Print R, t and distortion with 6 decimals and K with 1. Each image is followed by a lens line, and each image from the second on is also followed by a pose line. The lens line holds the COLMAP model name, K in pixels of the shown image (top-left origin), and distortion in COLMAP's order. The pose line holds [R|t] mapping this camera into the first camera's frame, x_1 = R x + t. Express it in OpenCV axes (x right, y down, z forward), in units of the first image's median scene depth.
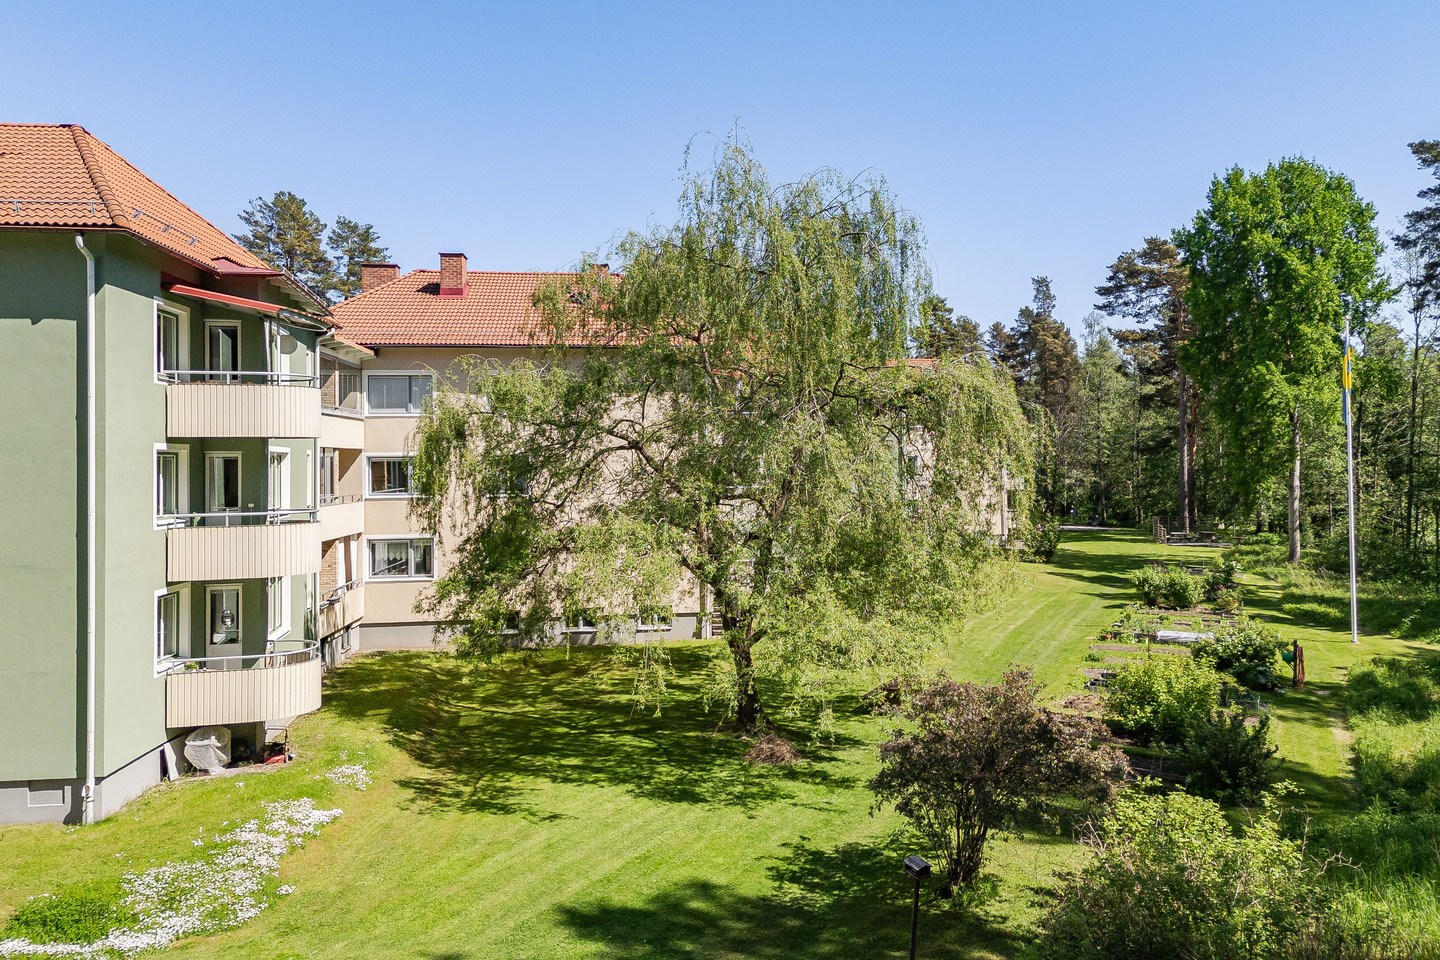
lens RADIAL K [[1008.3, 0, 721.5], [0, 1008.3, 440.9], [0, 0, 1]] dist [-0.036604, -0.001945]
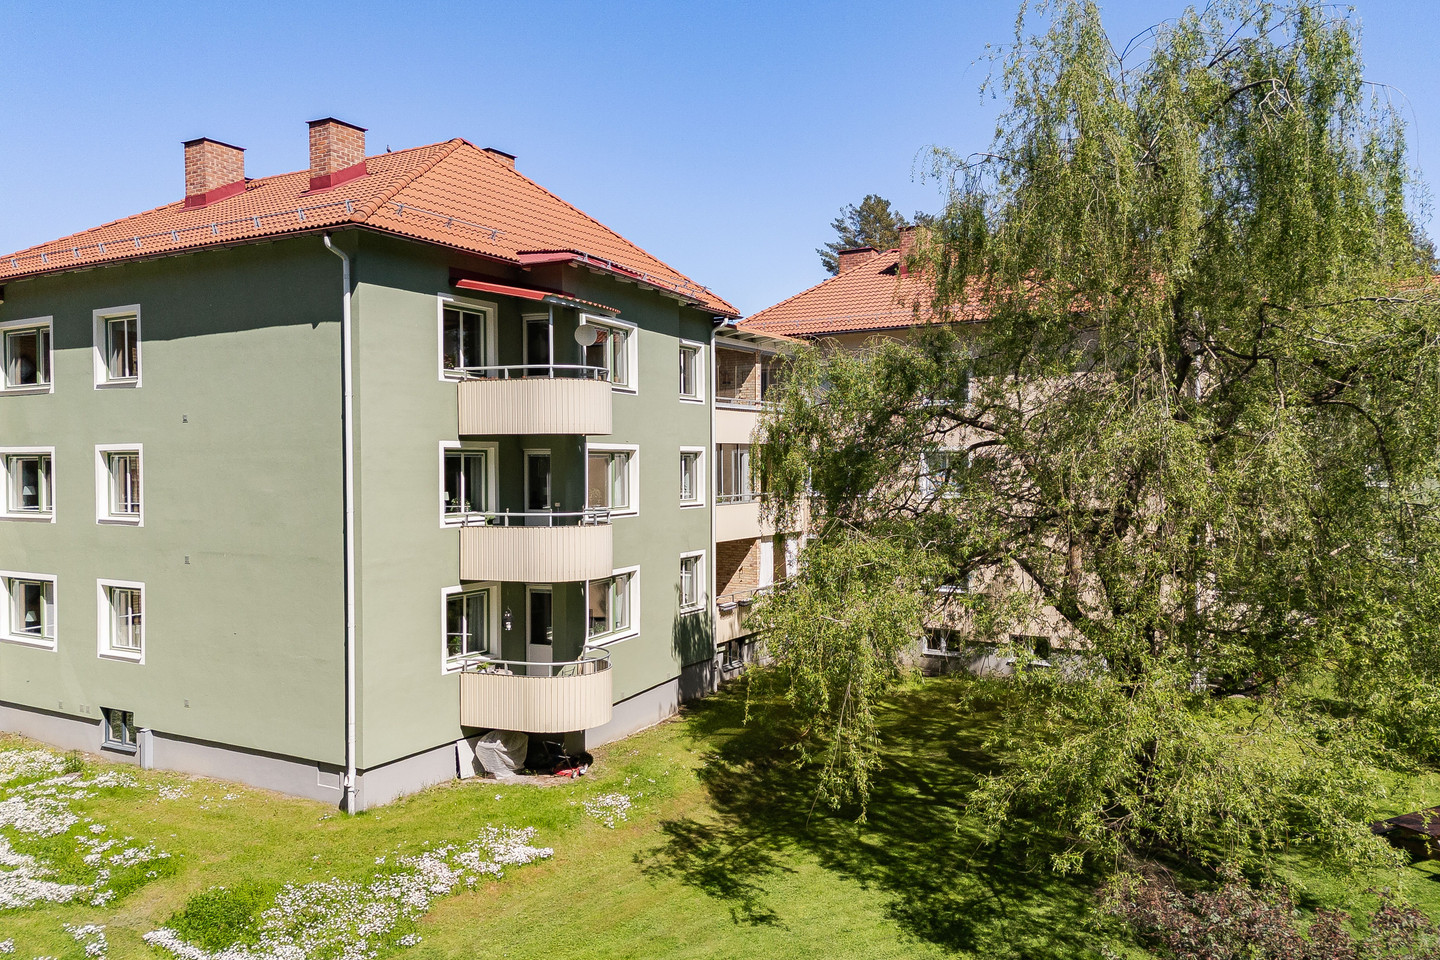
lens RADIAL K [[997.6, 0, 720.0], [0, 997.6, 480.0], [0, 0, 1]] dist [0.003059, 0.000092]
pose [[0.814089, 0.015697, -0.580529, 0.225878], [0.010305, 0.999087, 0.041466, 0.002519], [0.580649, -0.039739, 0.813183, 0.330422]]
